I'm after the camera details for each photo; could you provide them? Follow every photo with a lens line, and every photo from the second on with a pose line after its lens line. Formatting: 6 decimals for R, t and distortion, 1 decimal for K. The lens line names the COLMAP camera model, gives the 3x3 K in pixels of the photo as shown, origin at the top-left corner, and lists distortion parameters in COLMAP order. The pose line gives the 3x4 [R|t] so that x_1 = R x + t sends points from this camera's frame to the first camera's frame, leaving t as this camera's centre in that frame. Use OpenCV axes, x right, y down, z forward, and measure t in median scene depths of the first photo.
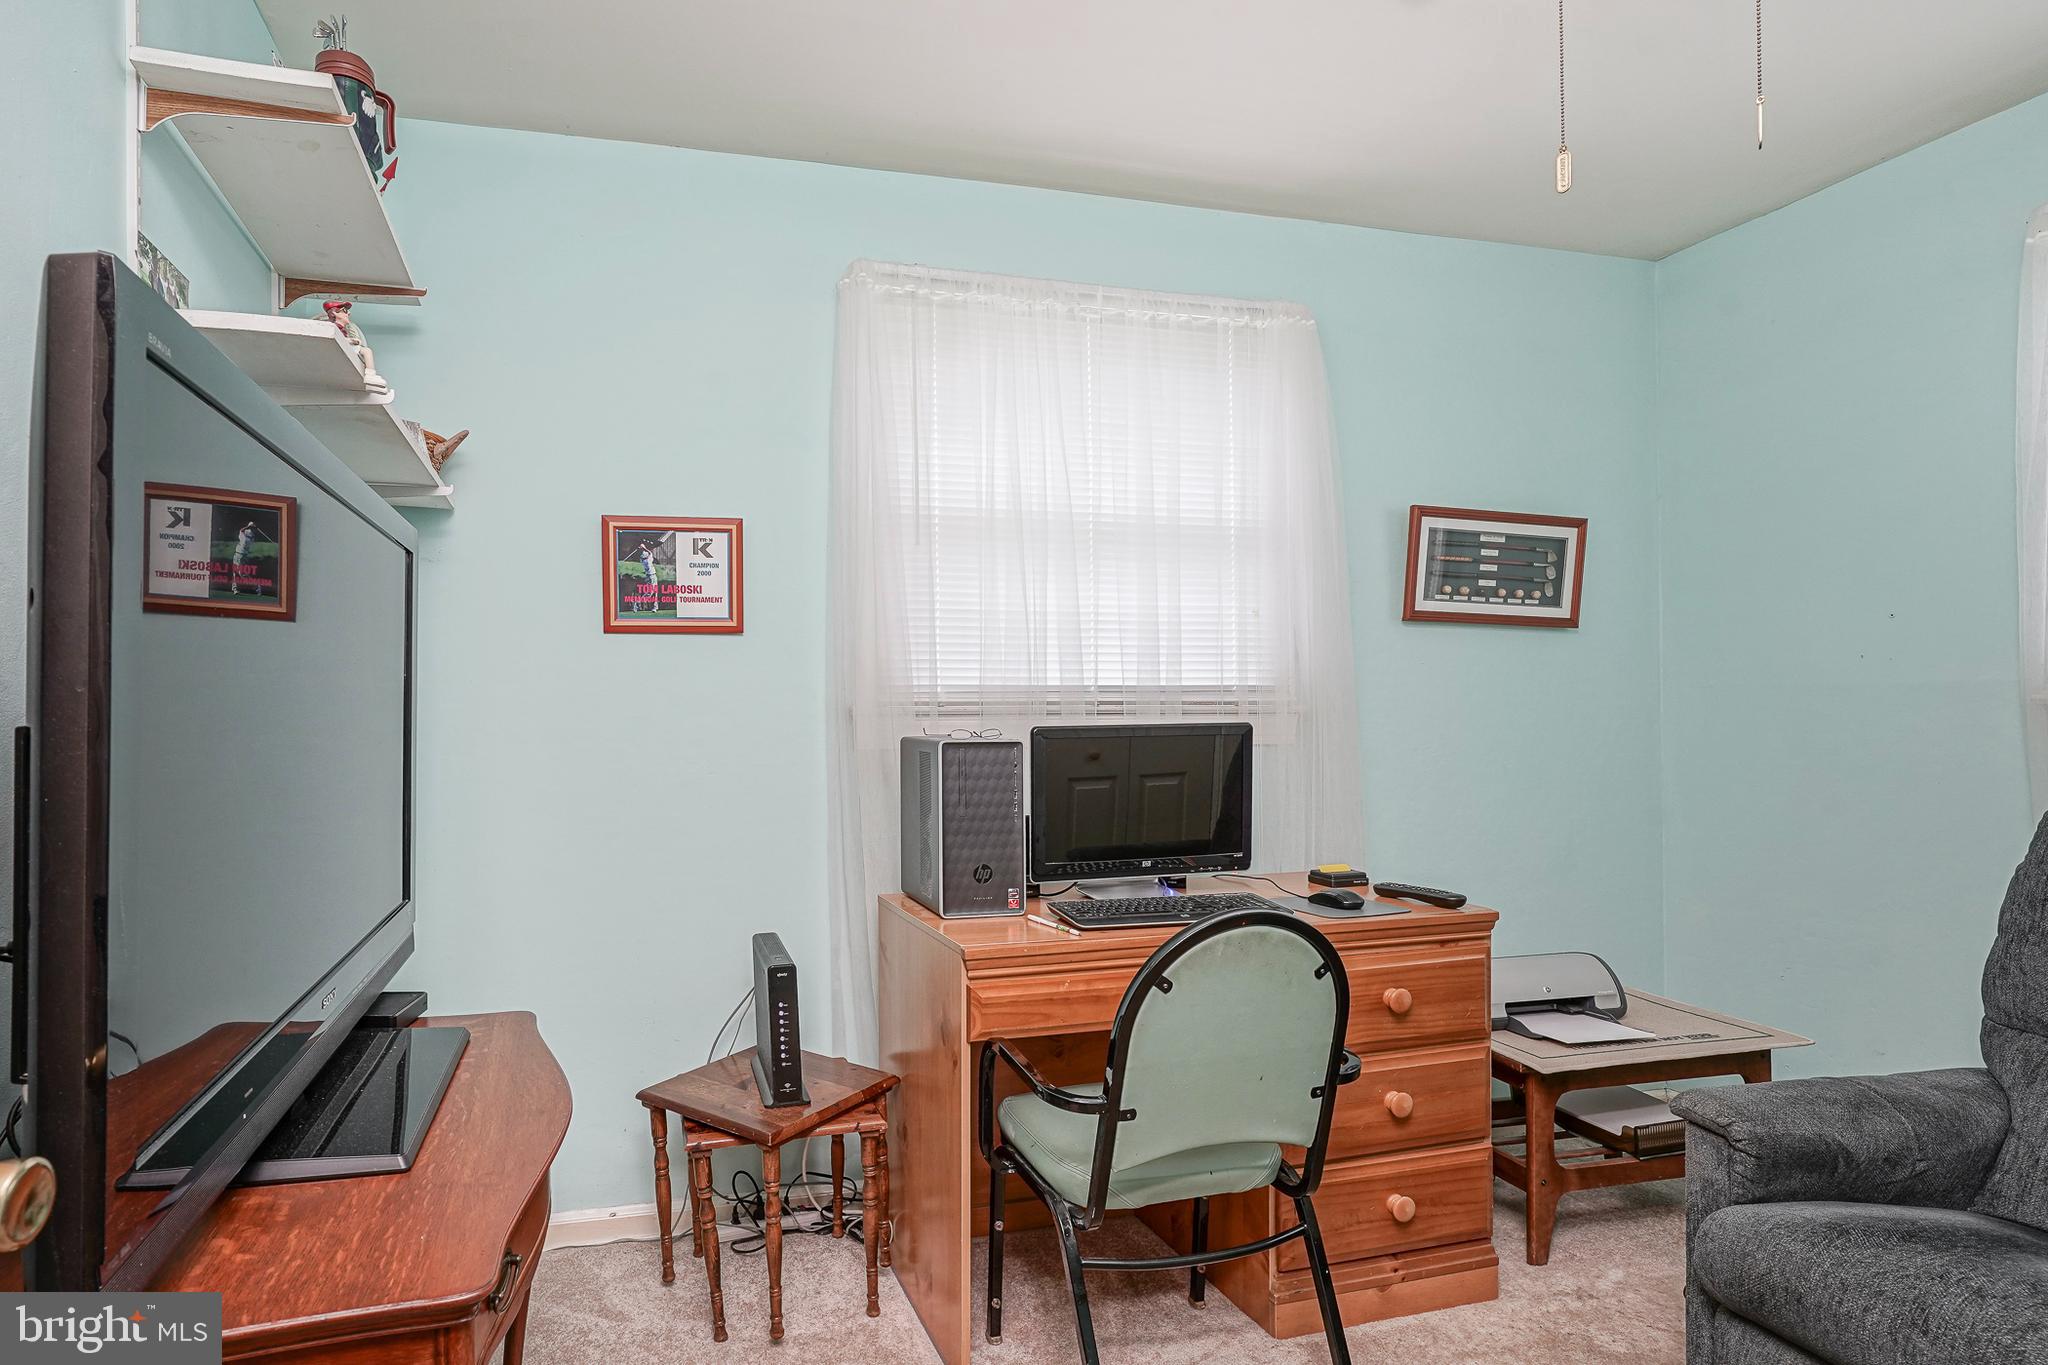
lens RADIAL K [[1192.2, 0, 1024.0], [0, 1192.2, 682.5], [0, 0, 1]] dist [0.032489, 0.001800]
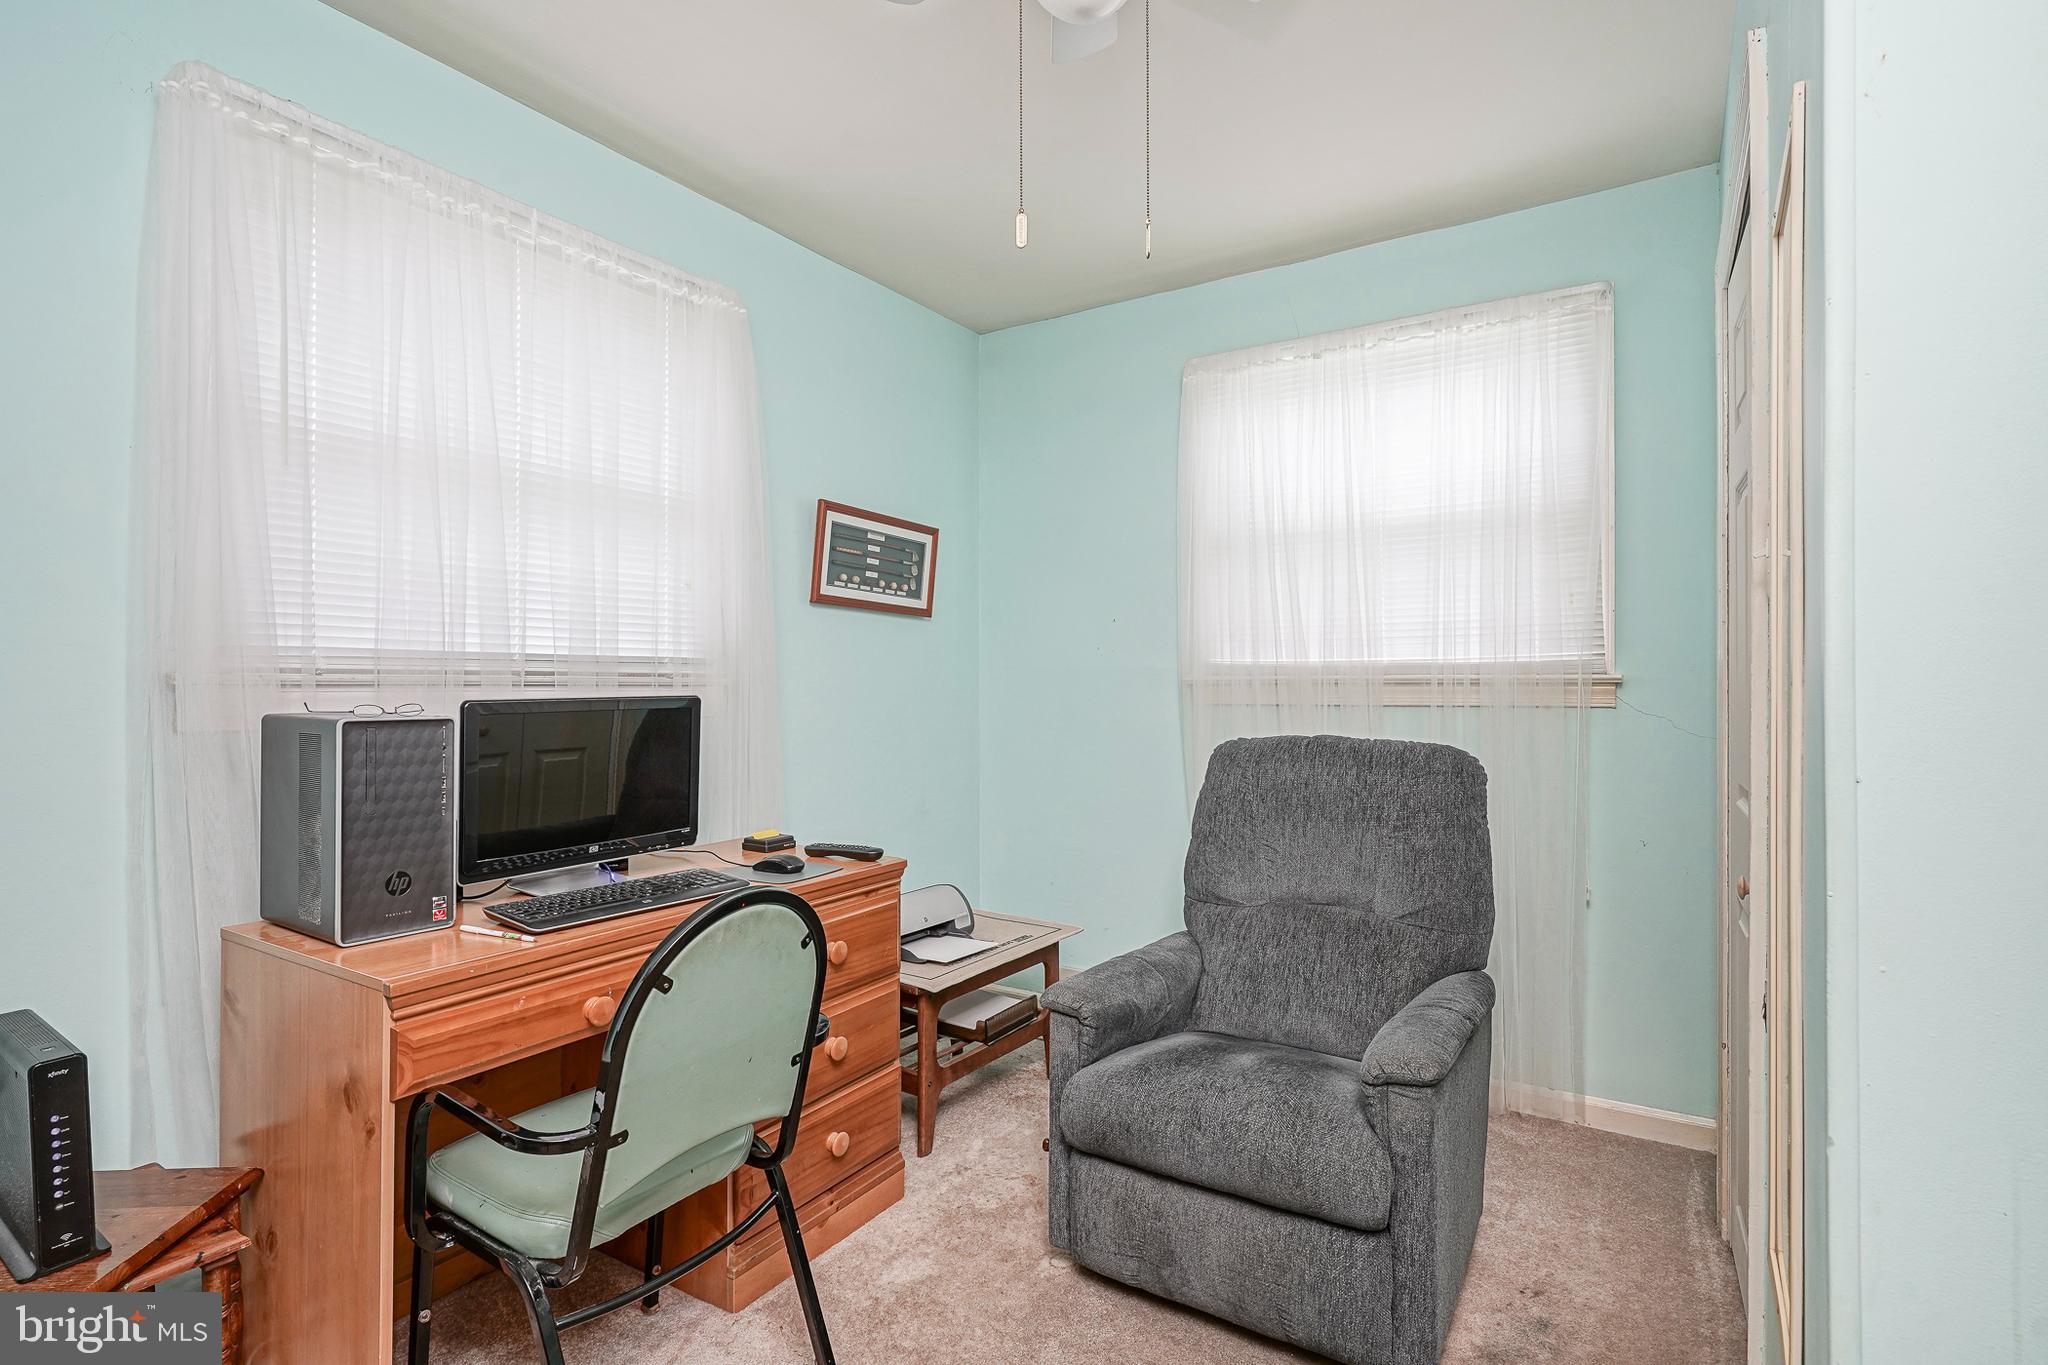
lens RADIAL K [[992.5, 0, 1028.2], [0, 992.5, 664.2], [0, 0, 1]] dist [0.013501, 0.000993]
pose [[0.774429, 0.022013, 0.632278, -0.127189], [-0.026614, 0.999643, -0.002205, 0.002145], [-0.632101, -0.015120, 0.774739, 0.197683]]
